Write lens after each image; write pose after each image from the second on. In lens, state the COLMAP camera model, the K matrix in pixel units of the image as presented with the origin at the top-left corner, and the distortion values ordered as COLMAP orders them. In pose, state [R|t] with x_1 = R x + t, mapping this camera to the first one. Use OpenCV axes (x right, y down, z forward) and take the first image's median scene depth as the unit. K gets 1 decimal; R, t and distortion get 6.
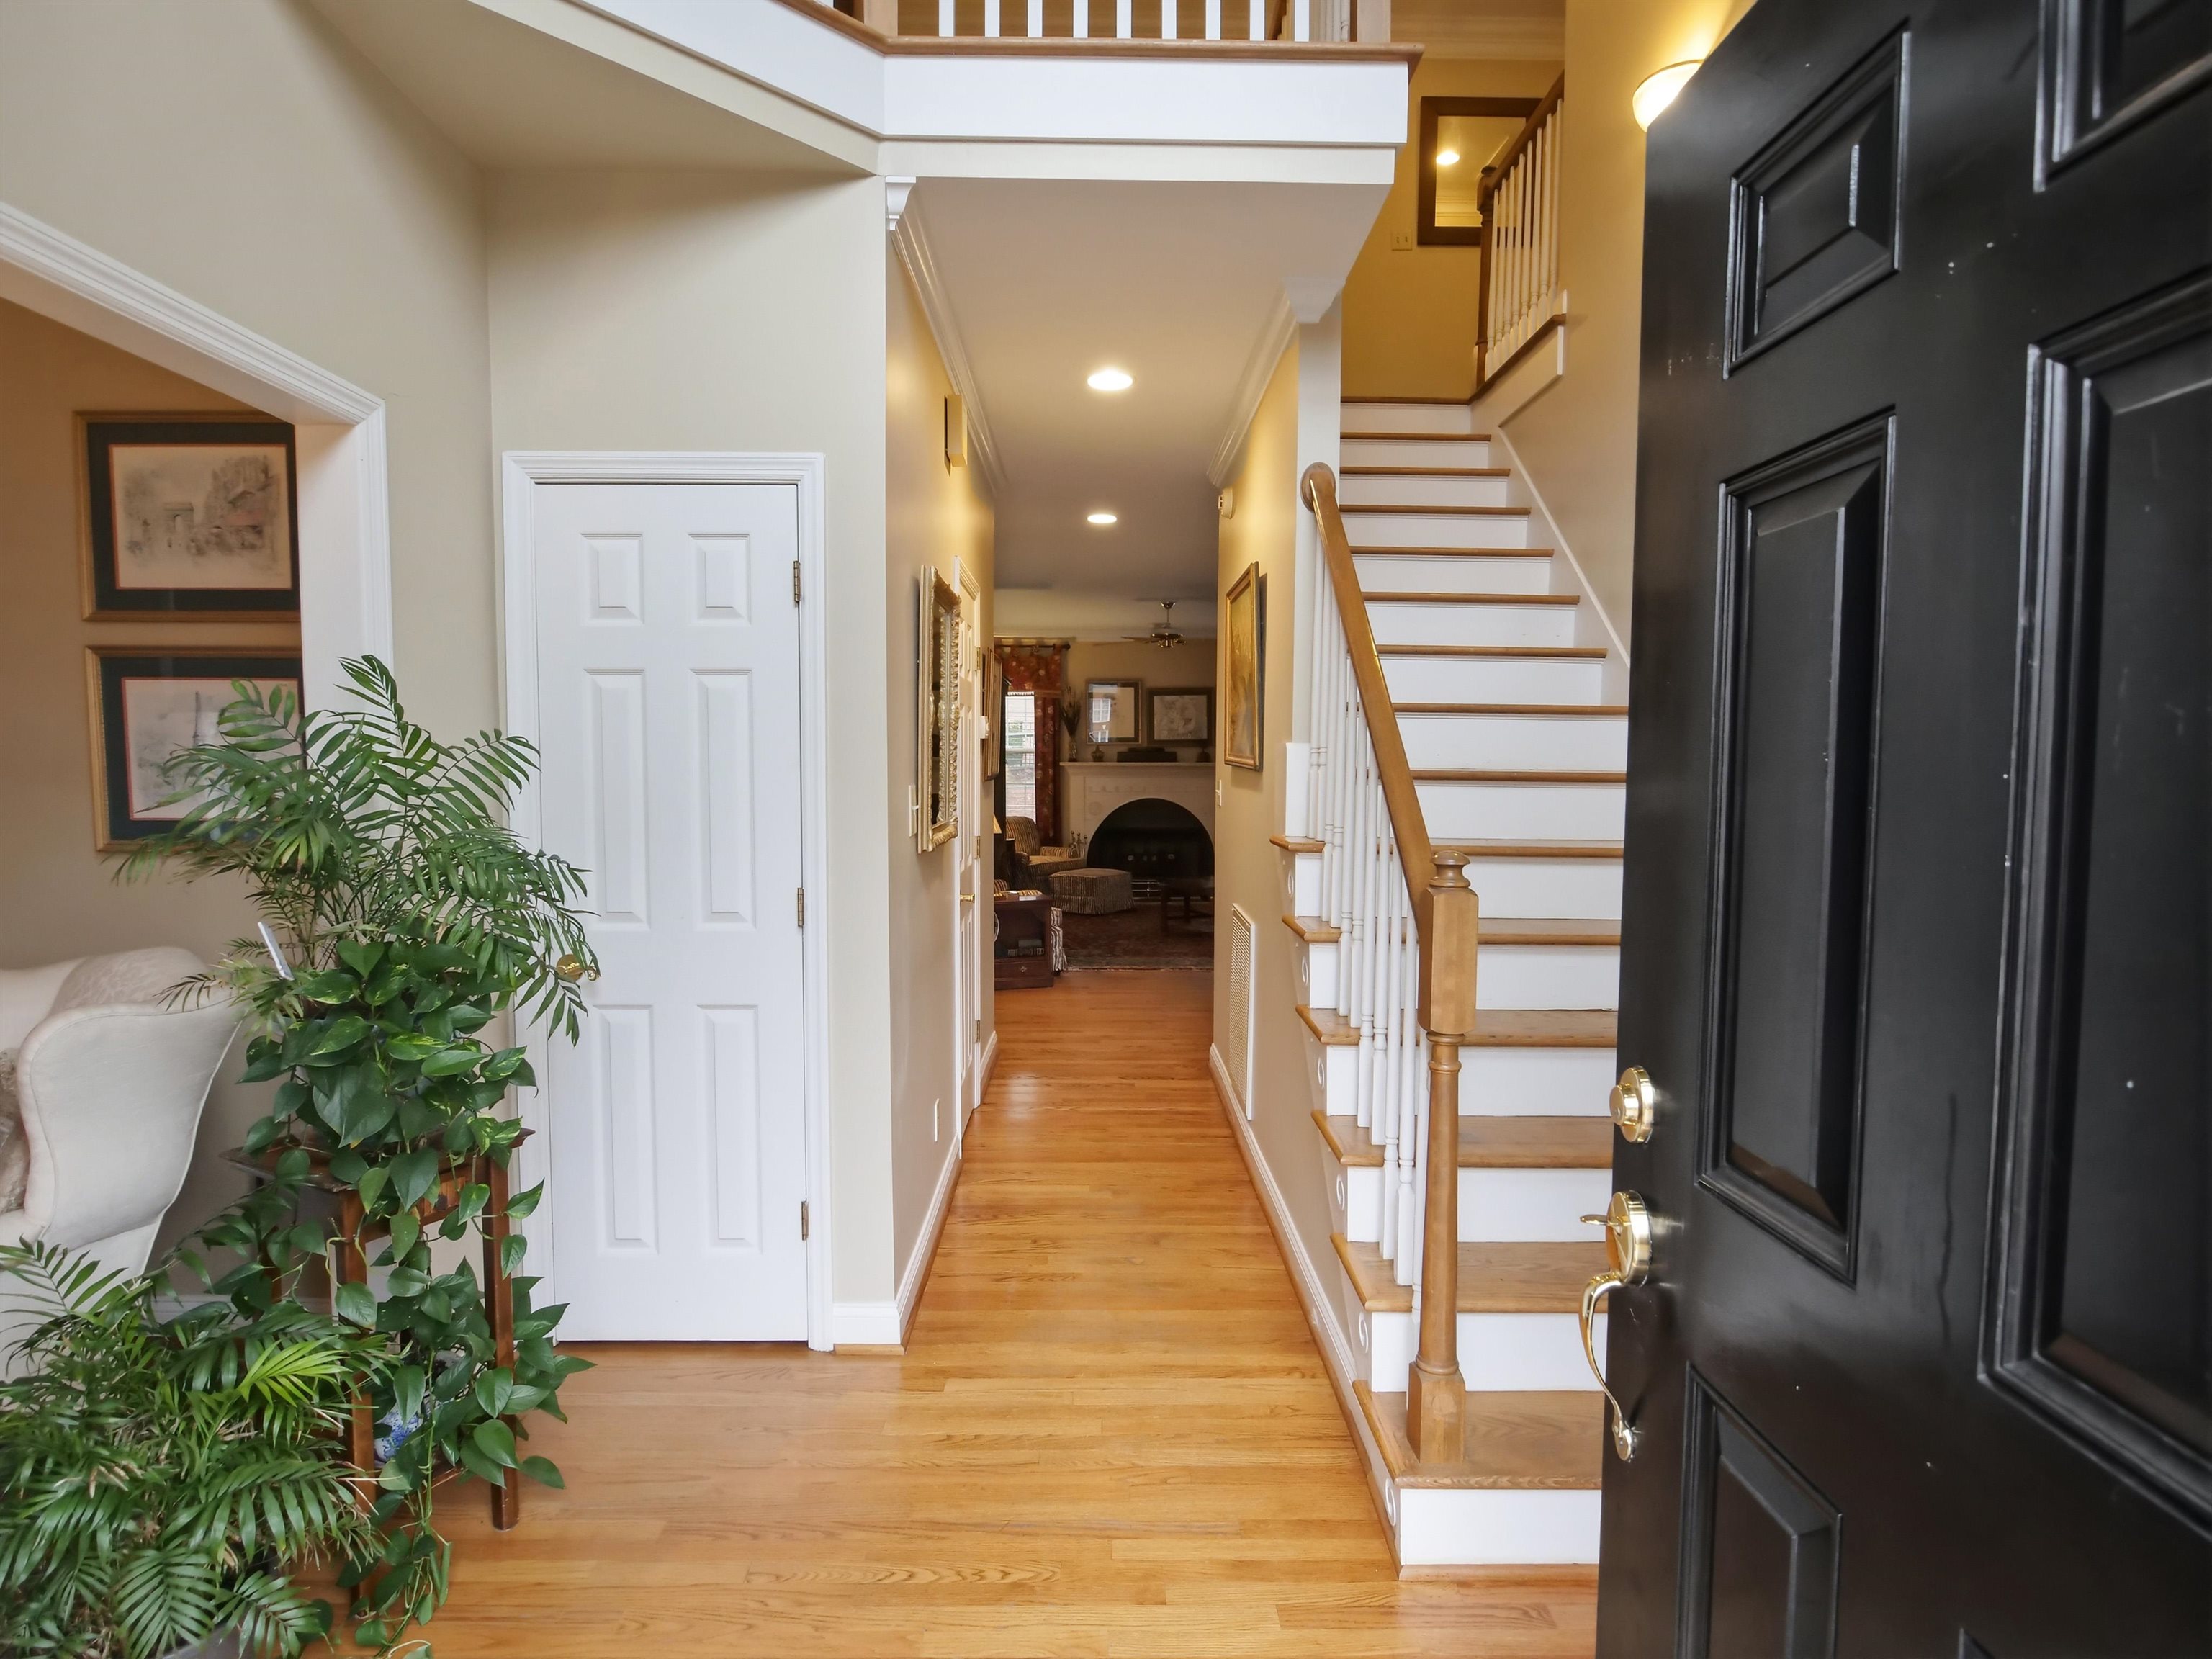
lens RADIAL K [[1186.1, 0, 1100.6], [0, 1186.1, 829.7], [0, 0, 1]] dist [-0.010563, -0.005467]
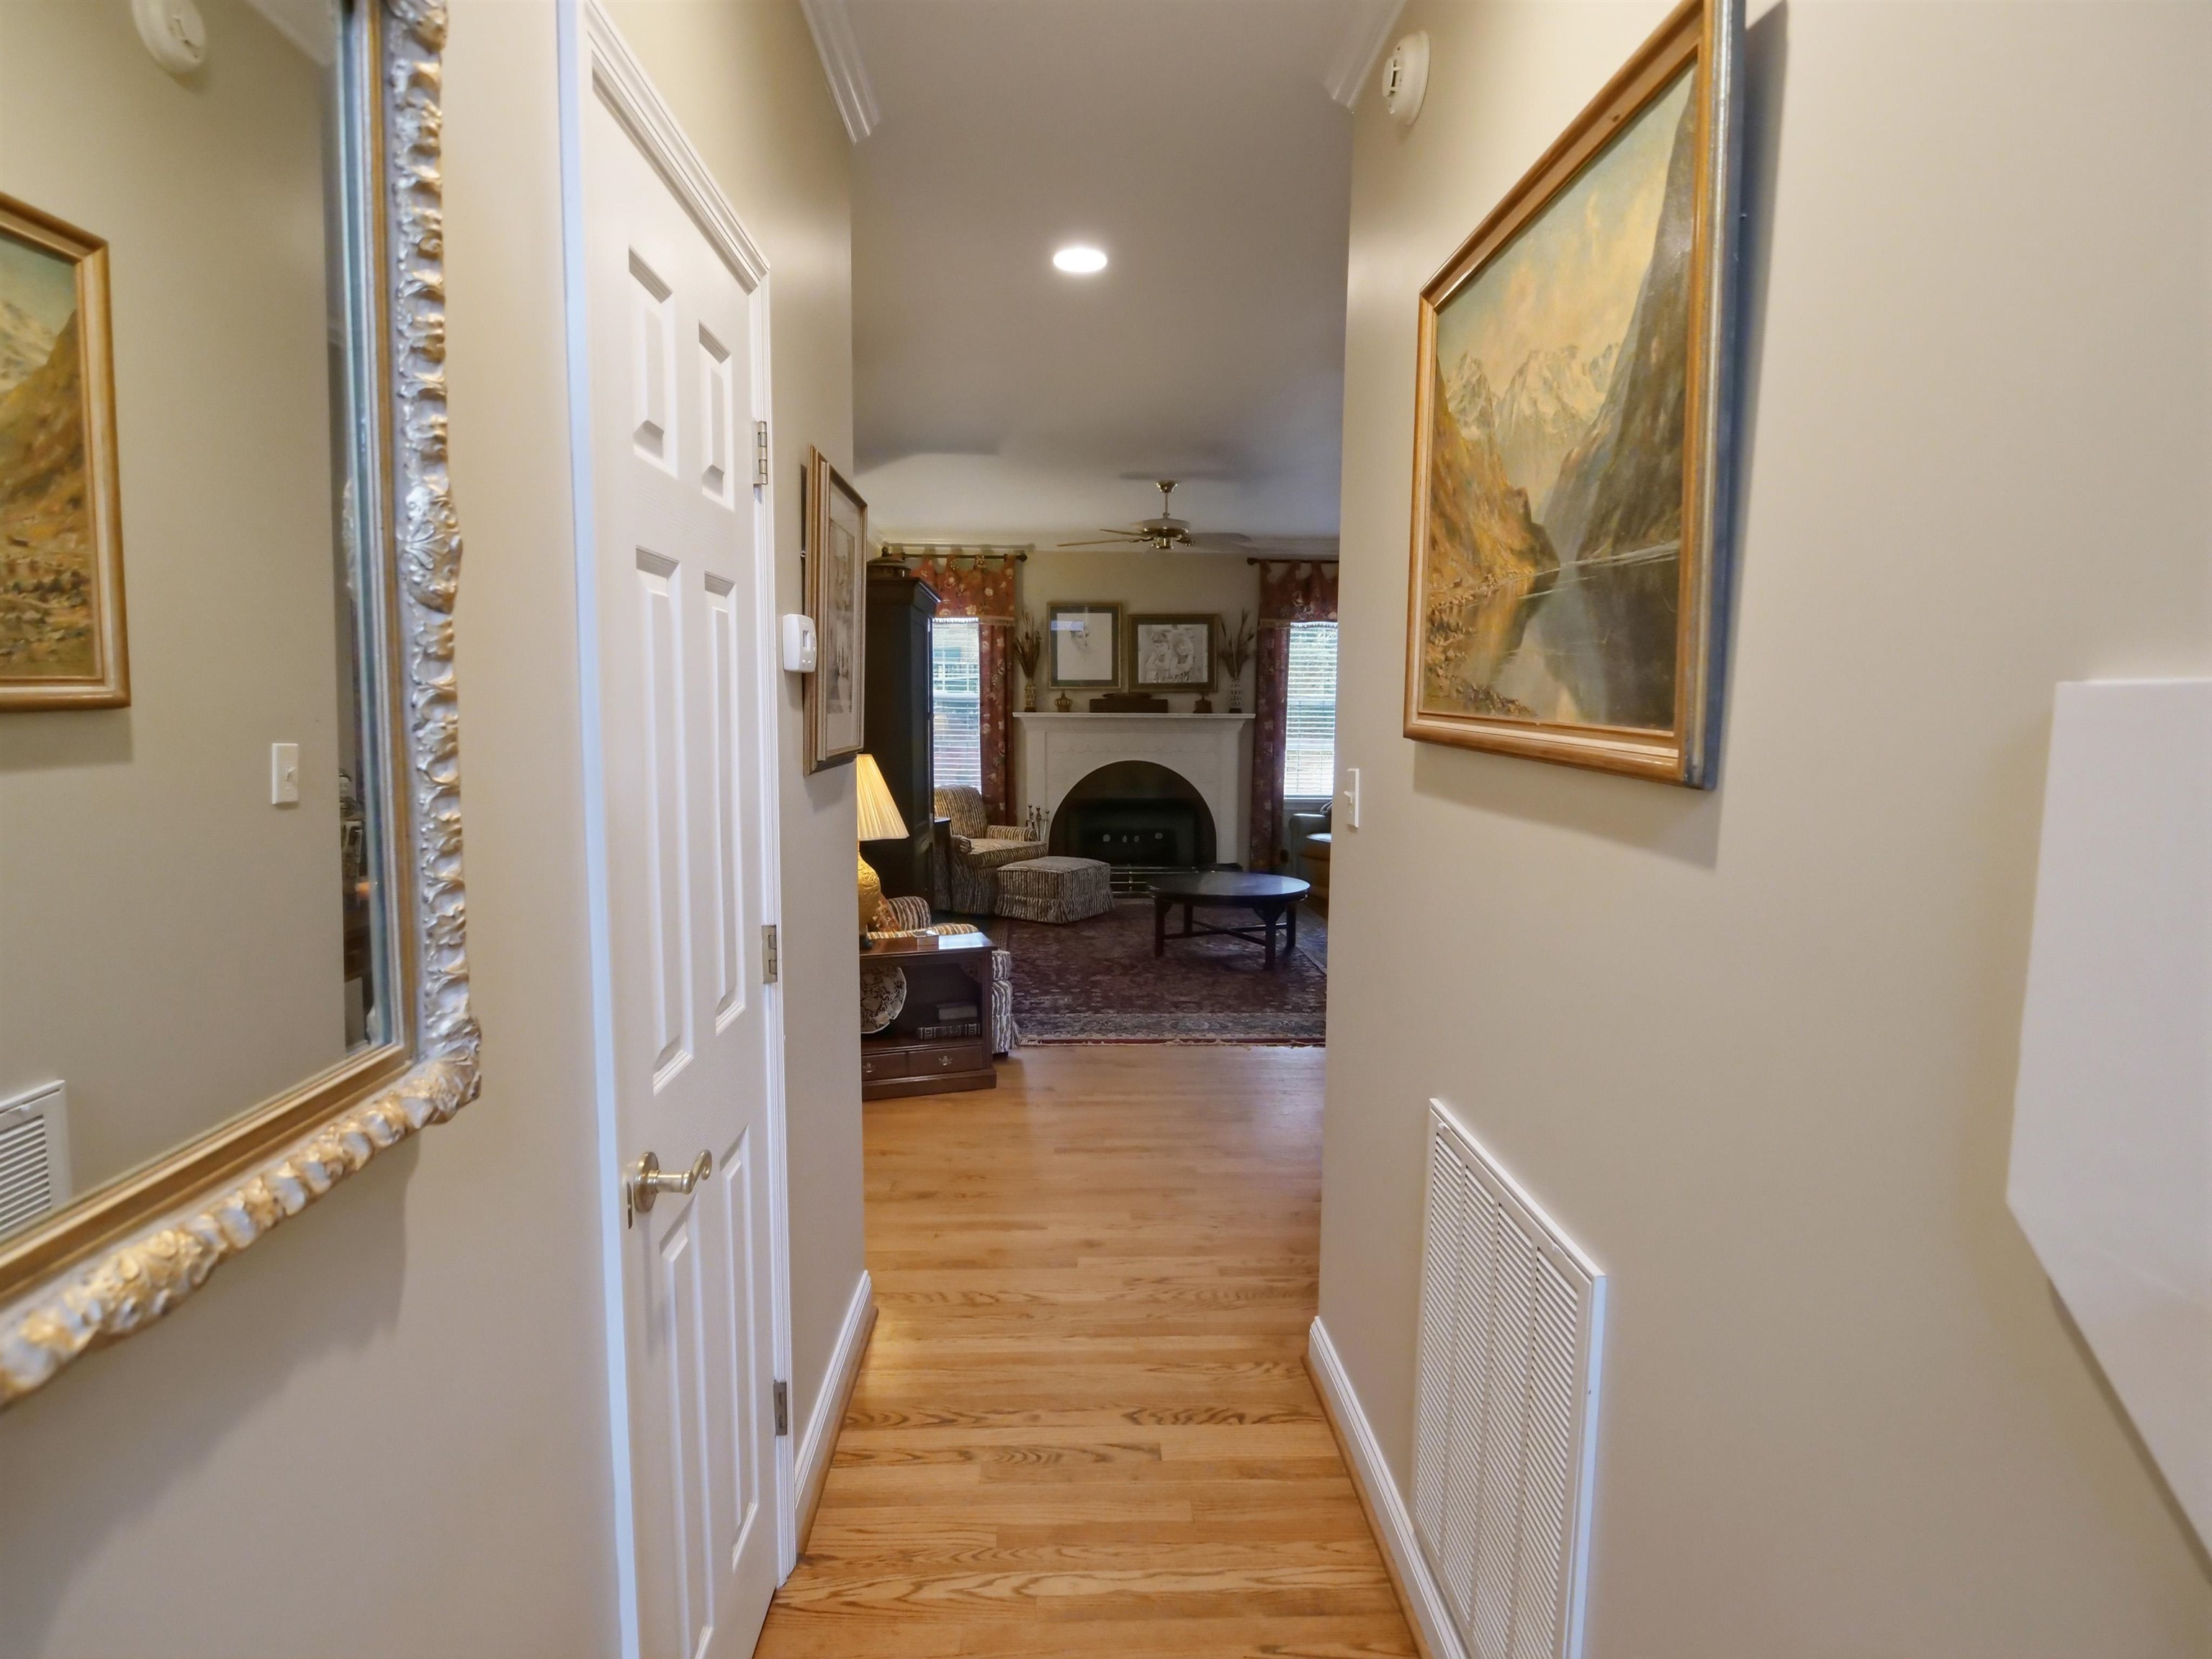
lens RADIAL K [[1186.1, 0, 1099.9], [0, 1186.1, 827.2], [0, 0, 1]] dist [-0.010563, -0.005467]
pose [[0.999471, 0.000087, 0.032514, -0.003896], [-0.001497, 0.999060, 0.043332, -0.017144], [-0.032480, -0.043358, 0.998532, 0.247003]]
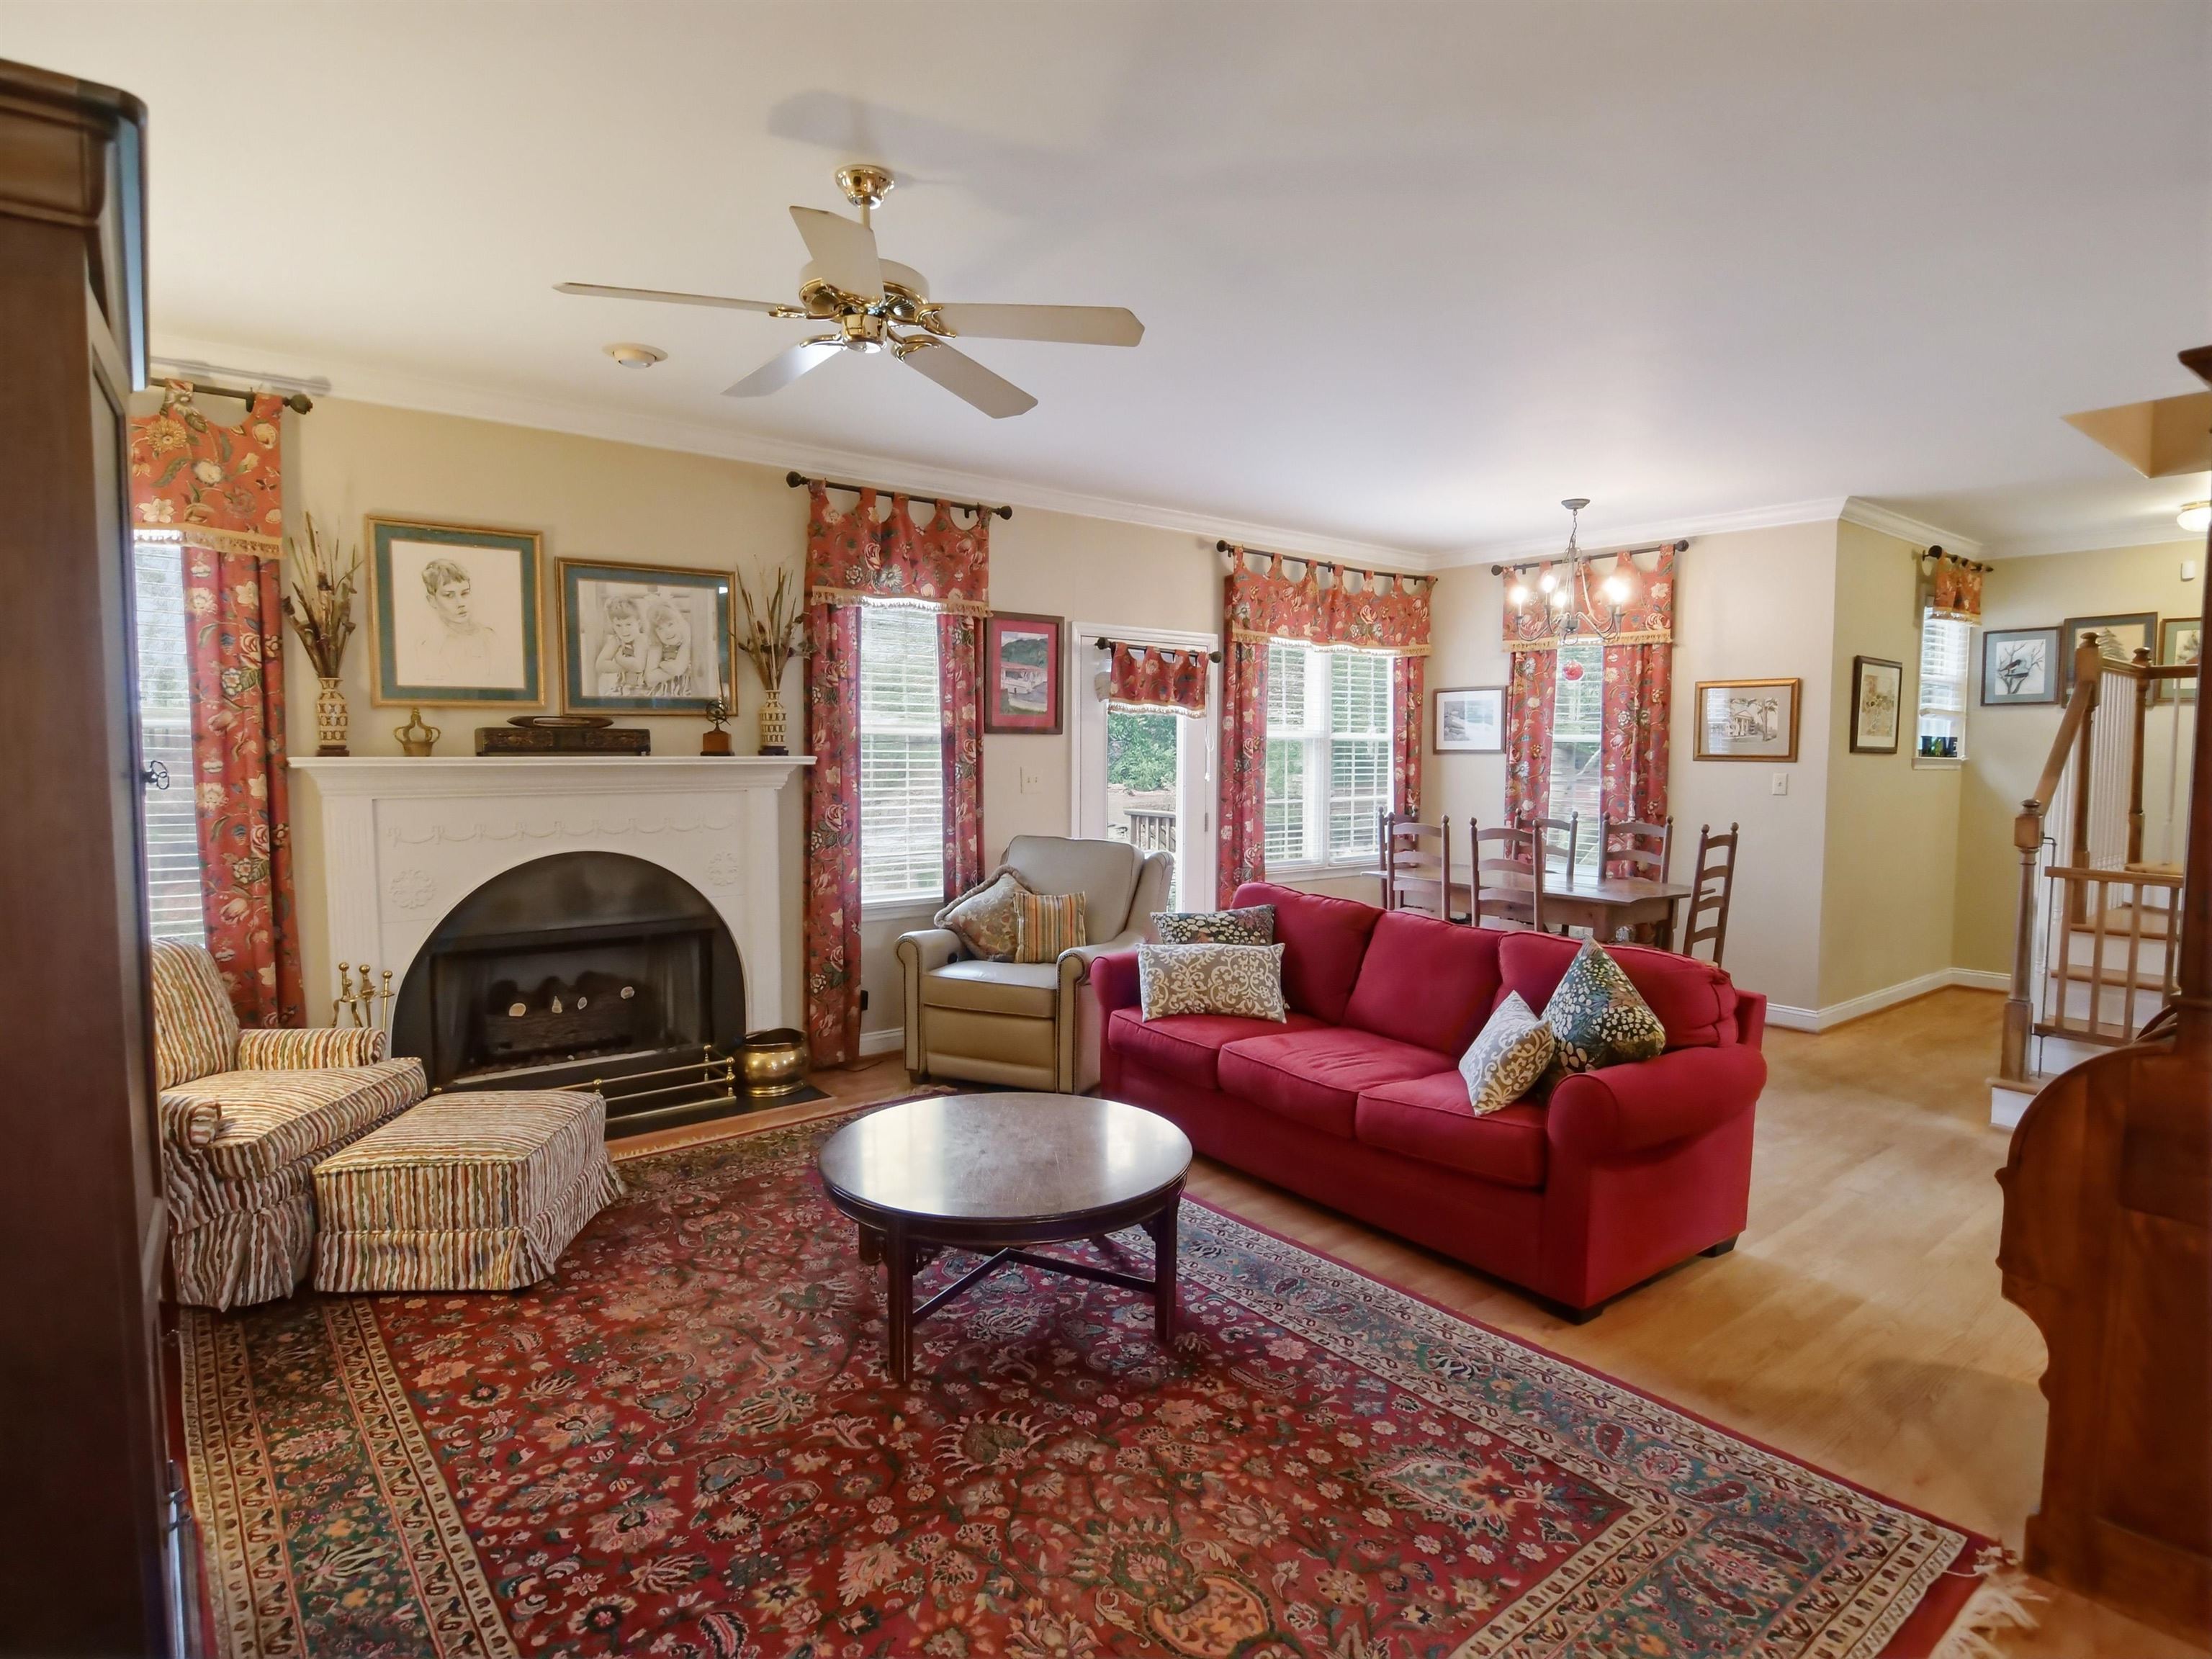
lens RADIAL K [[1186.1, 0, 1100.5], [0, 1186.1, 832.8], [0, 0, 1]] dist [-0.010563, -0.005467]
pose [[0.785022, -0.042919, 0.617979, -0.061182], [0.032991, 0.999078, 0.027479, -0.038227], [-0.618589, -0.001184, 0.785714, 0.615198]]
